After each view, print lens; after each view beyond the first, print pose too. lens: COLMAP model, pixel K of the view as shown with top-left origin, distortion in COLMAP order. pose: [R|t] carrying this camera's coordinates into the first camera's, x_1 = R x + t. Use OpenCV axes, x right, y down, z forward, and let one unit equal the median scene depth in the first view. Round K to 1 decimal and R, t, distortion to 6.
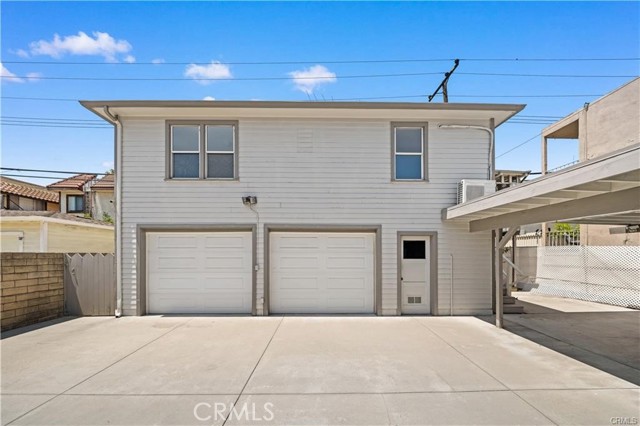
lens RADIAL K [[219.5, 0, 319.5], [0, 219.5, 253.1], [0, 0, 1]] dist [-0.002908, -0.000212]
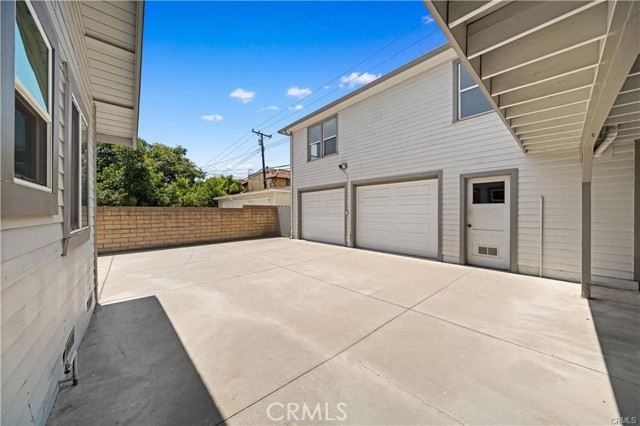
lens RADIAL K [[219.5, 0, 319.3], [0, 219.5, 212.7], [0, 0, 1]] dist [-0.002908, -0.000212]
pose [[0.662423, -0.000124, -0.749130, 0.654379], [0.002638, 0.999994, 0.002166, 0.059988], [0.749125, -0.003411, 0.662420, -0.074474]]
